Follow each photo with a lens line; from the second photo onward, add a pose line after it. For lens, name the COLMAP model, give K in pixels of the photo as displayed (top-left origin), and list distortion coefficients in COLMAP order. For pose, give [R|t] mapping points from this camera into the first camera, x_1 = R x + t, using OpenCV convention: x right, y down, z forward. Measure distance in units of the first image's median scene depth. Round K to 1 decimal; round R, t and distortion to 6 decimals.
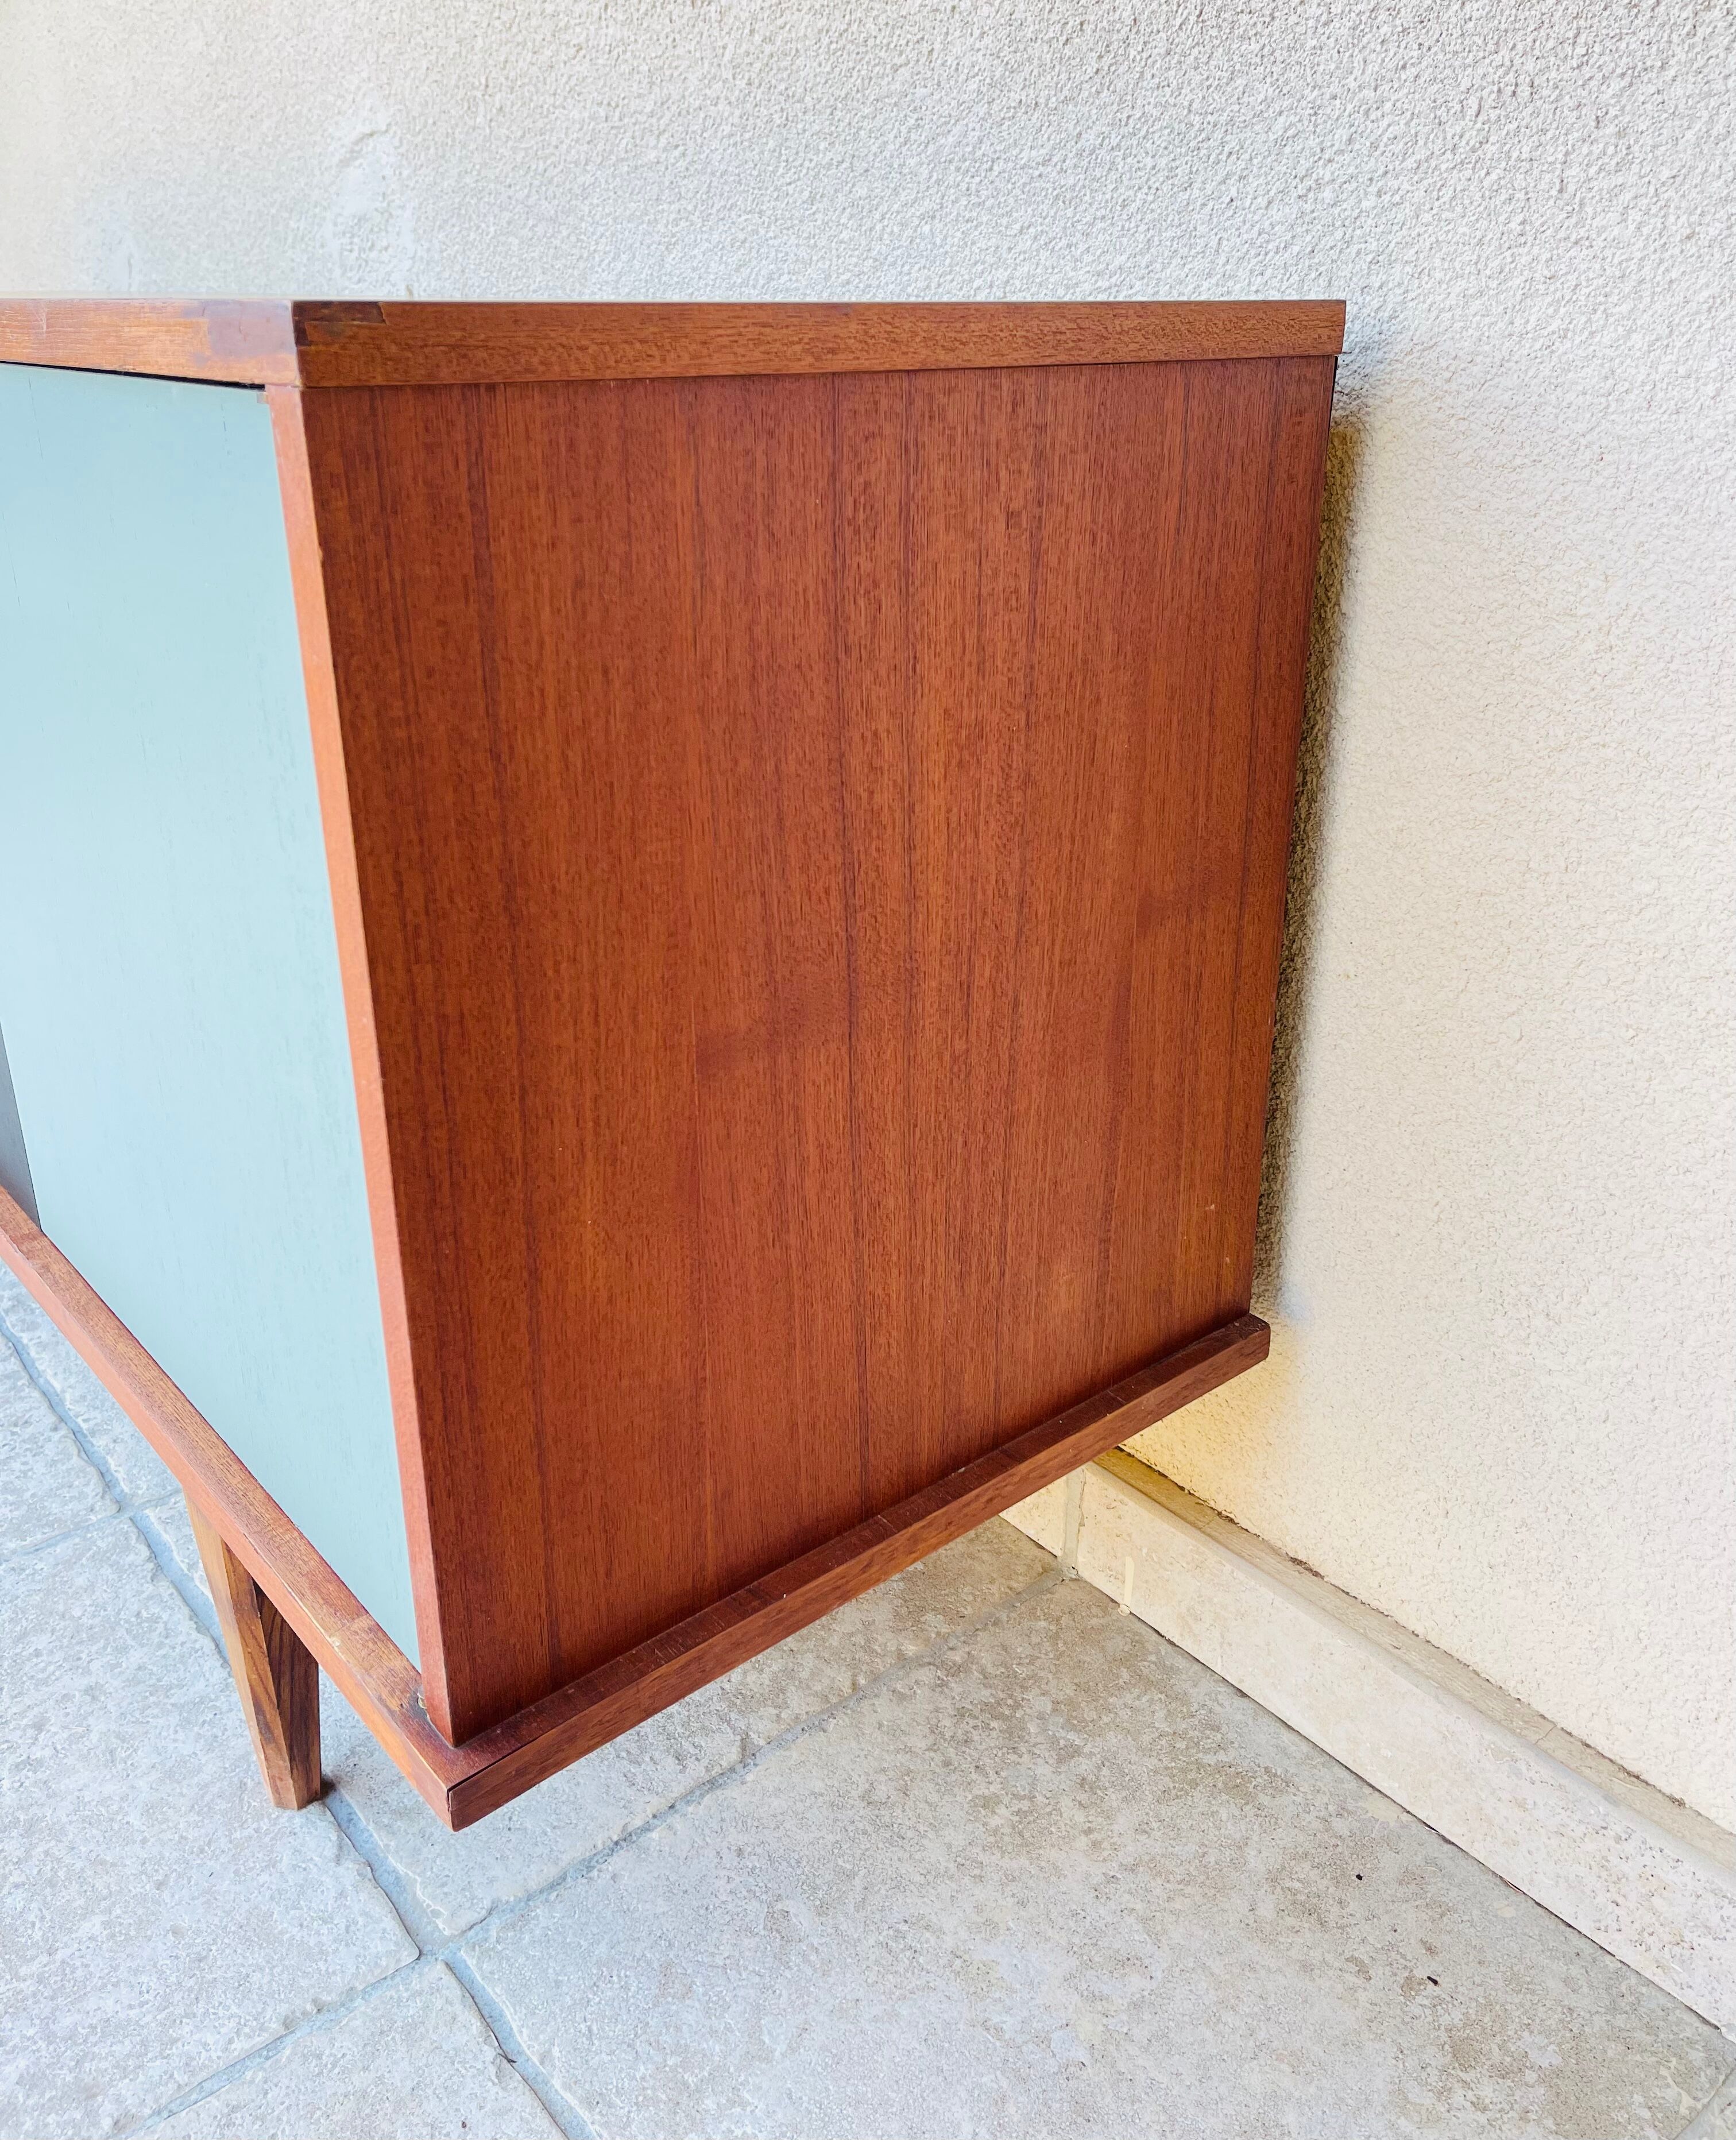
lens RADIAL K [[1793.7, 0, 881.4], [0, 1793.7, 1015.1], [0, 0, 1]] dist [0.038911, -0.040894]
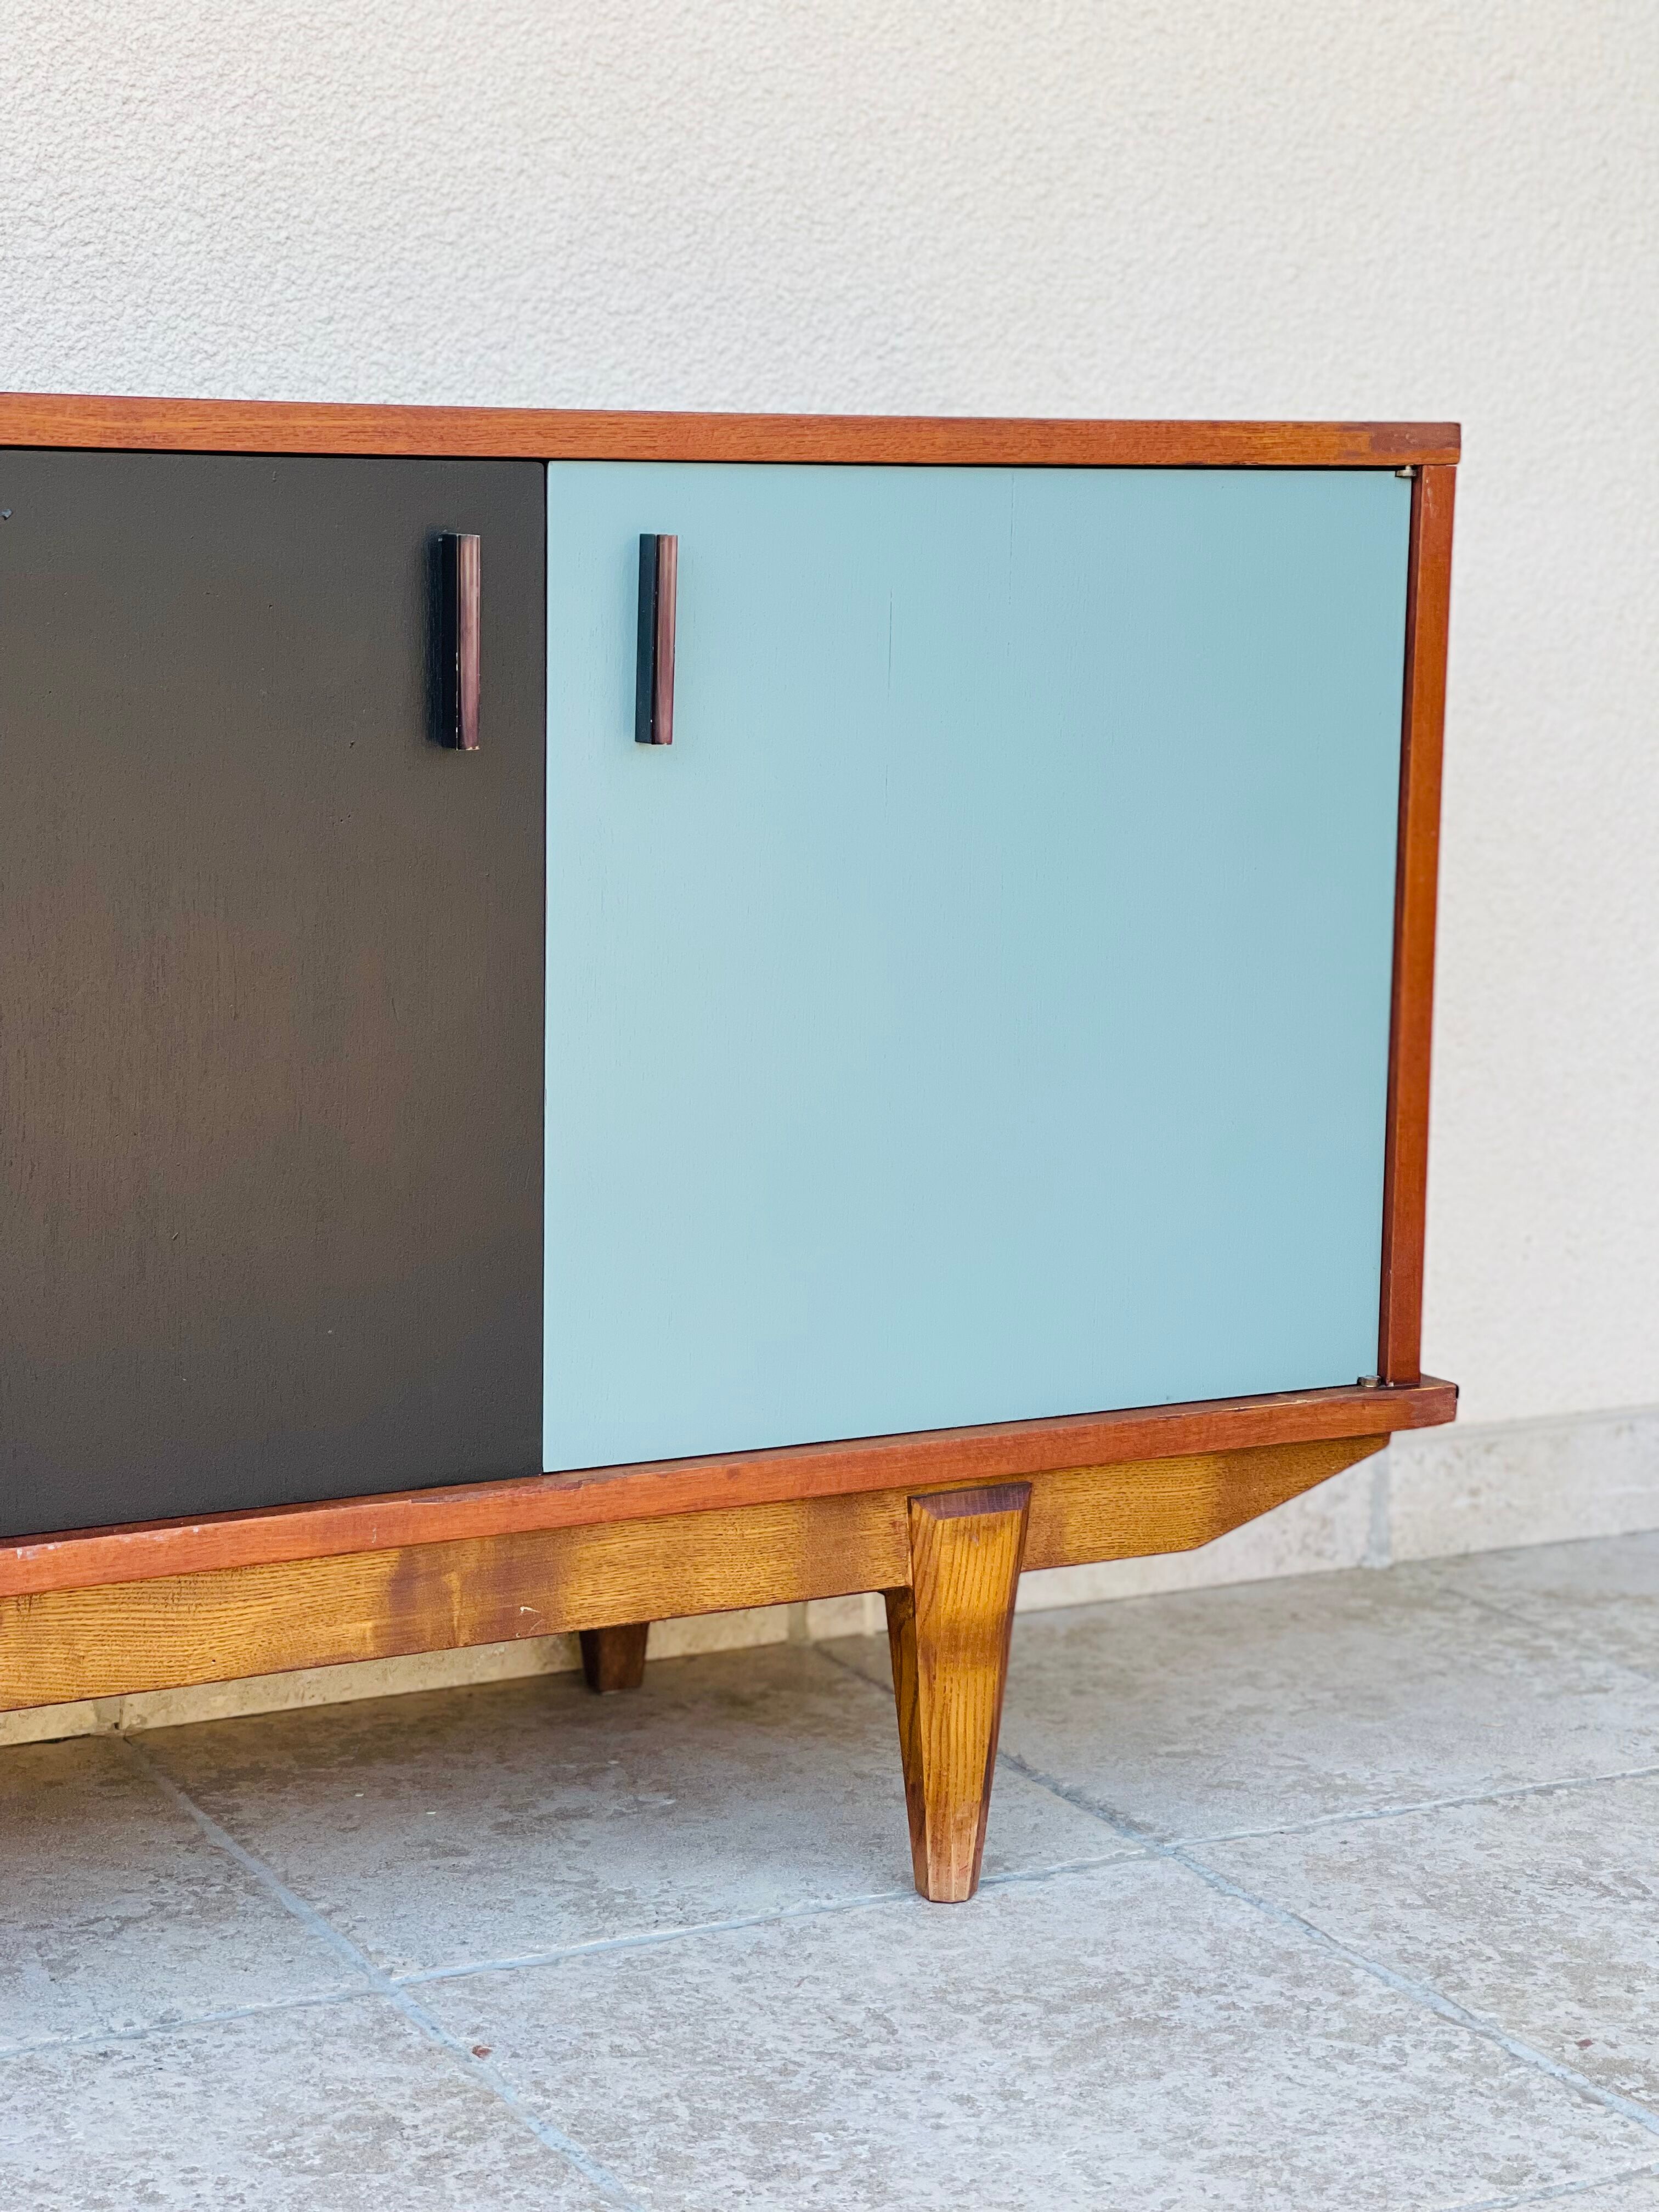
lens RADIAL K [[4105.1, 0, 833.0], [0, 4105.1, 1083.8], [0, 0, 1]] dist [0.200877, 0.000000]
pose [[0.214349, -0.138458, 0.966894, -2.560663], [0.352188, 0.934270, 0.055711, -0.118320], [-0.911053, 0.328586, 0.249023, 0.401142]]
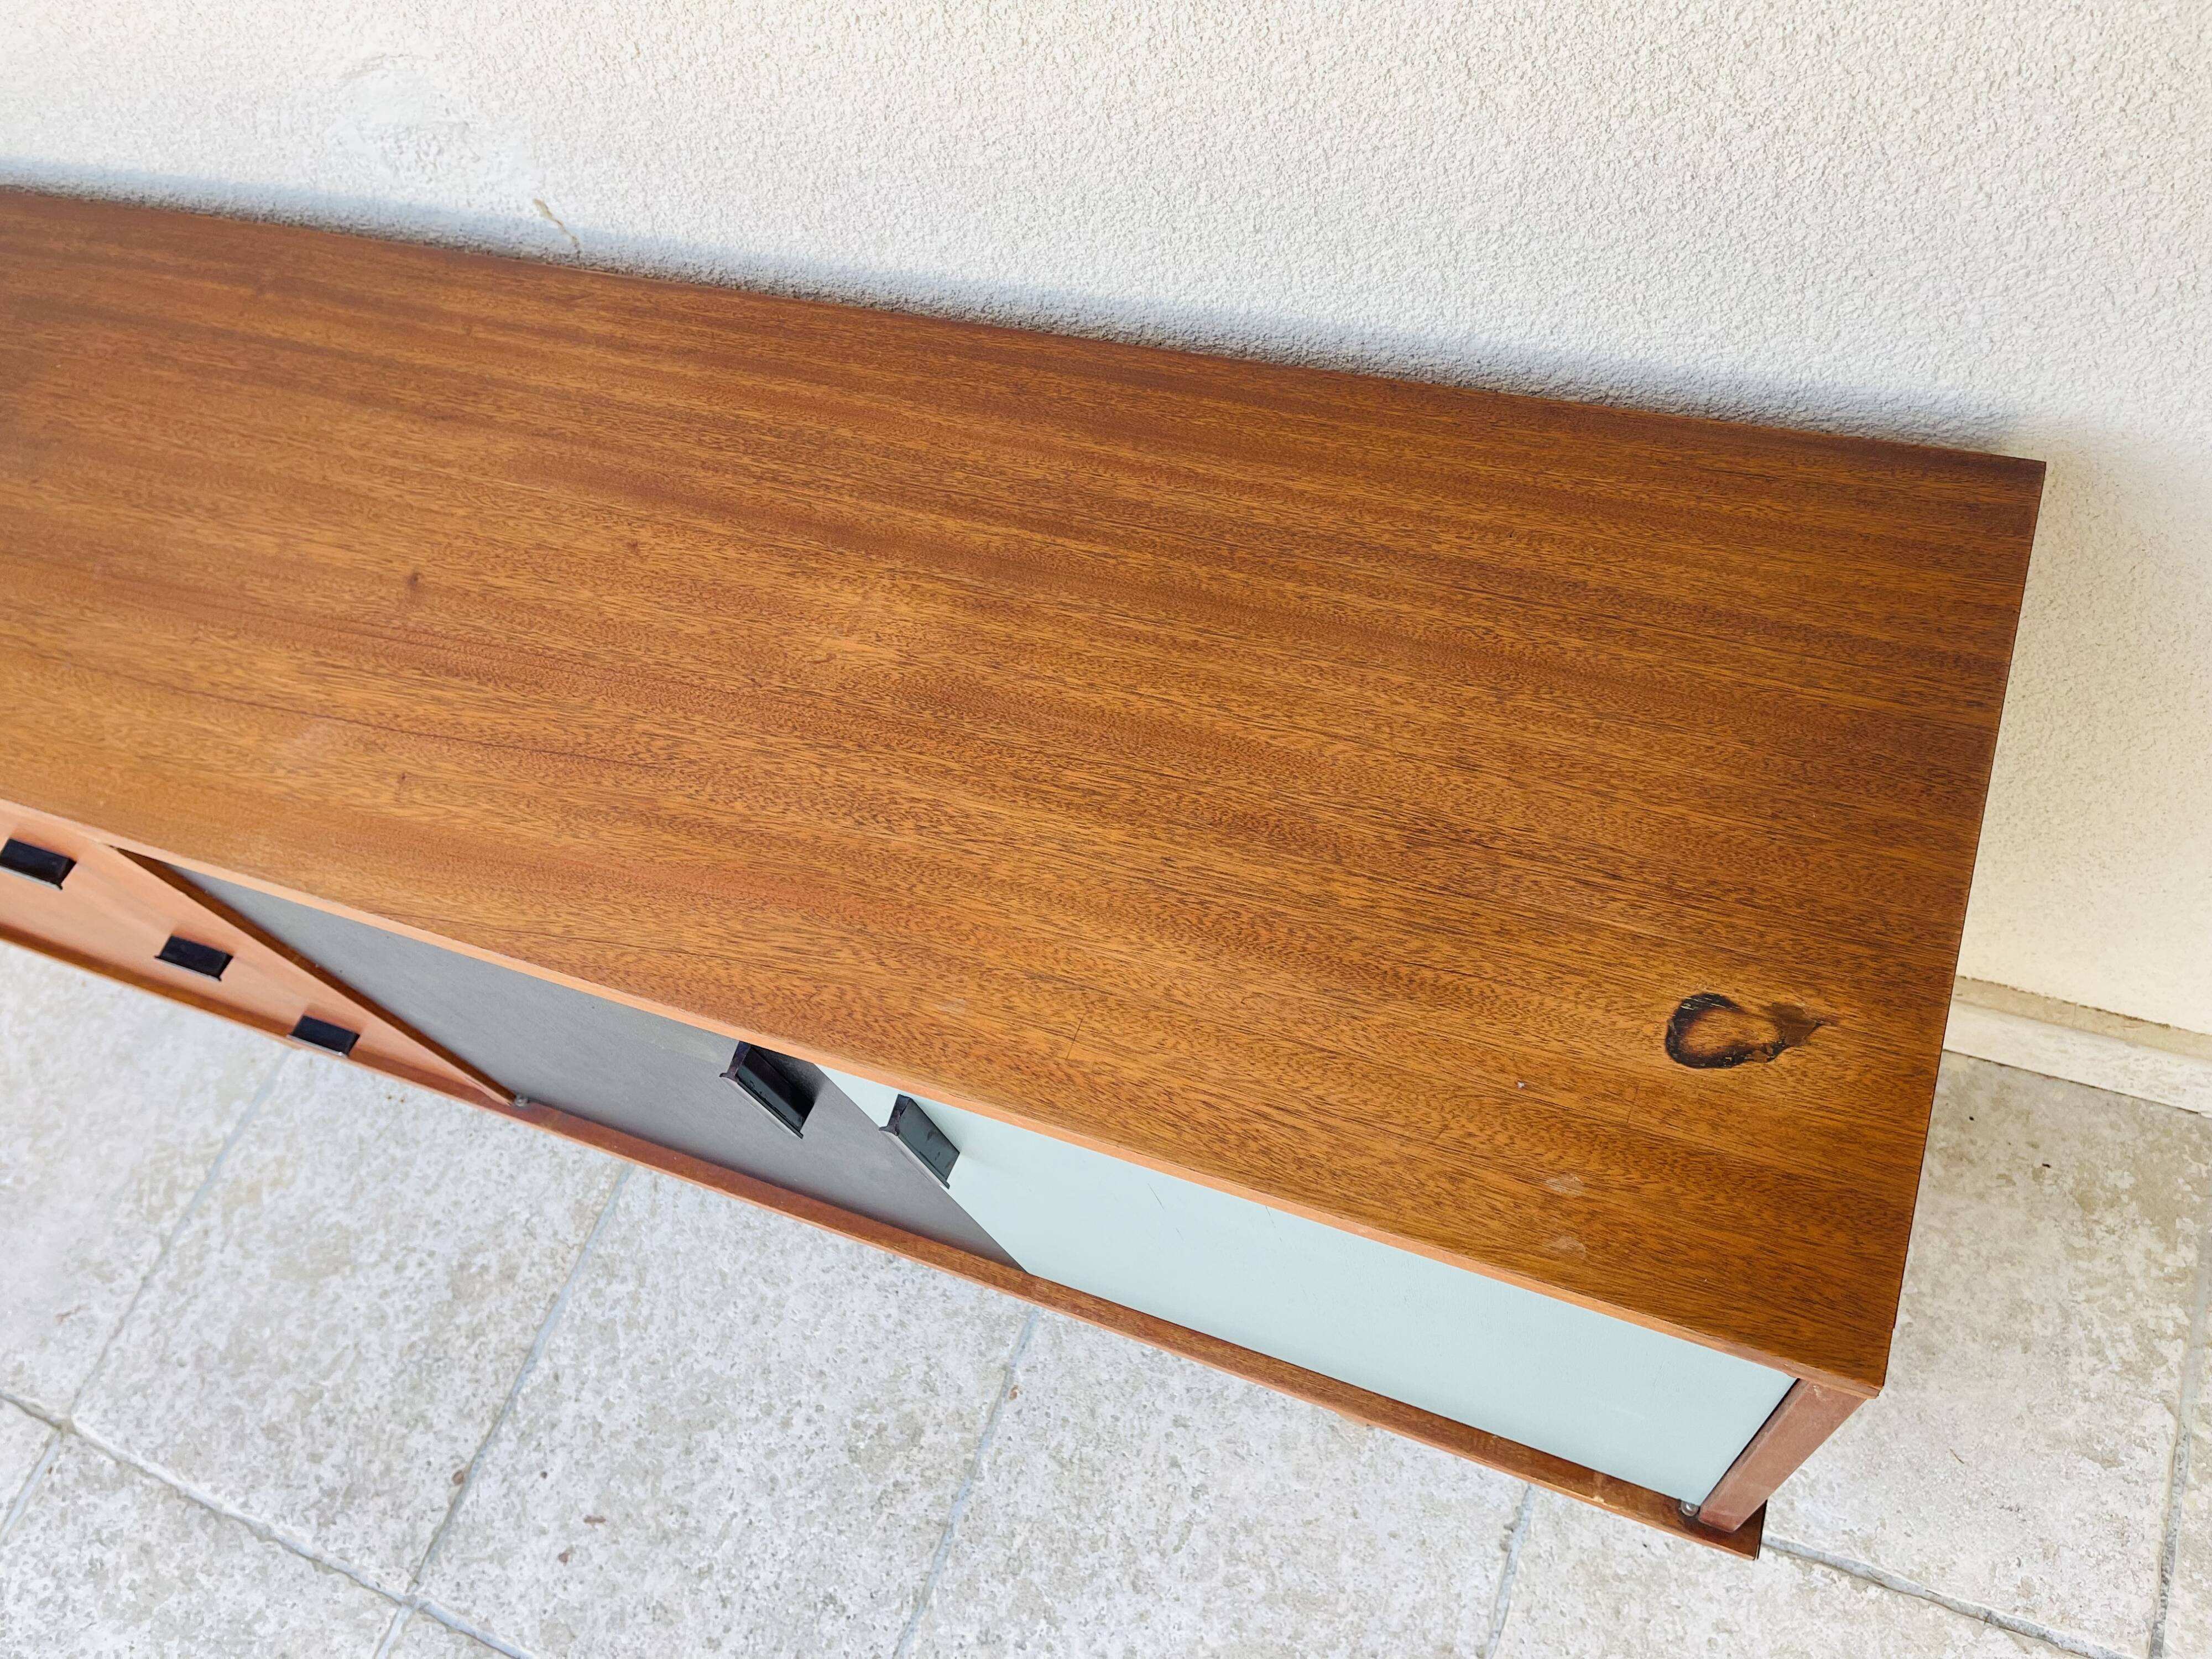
lens RADIAL K [[1681.7, 0, 1108.5], [0, 1681.7, 821.1], [0, 0, 1]] dist [0.071044, -0.099646]
pose [[0.857602, -0.508879, 0.074574, -0.389363], [0.366779, 0.706775, 0.604932, -0.945882], [-0.360545, -0.491439, 0.792777, 0.196287]]
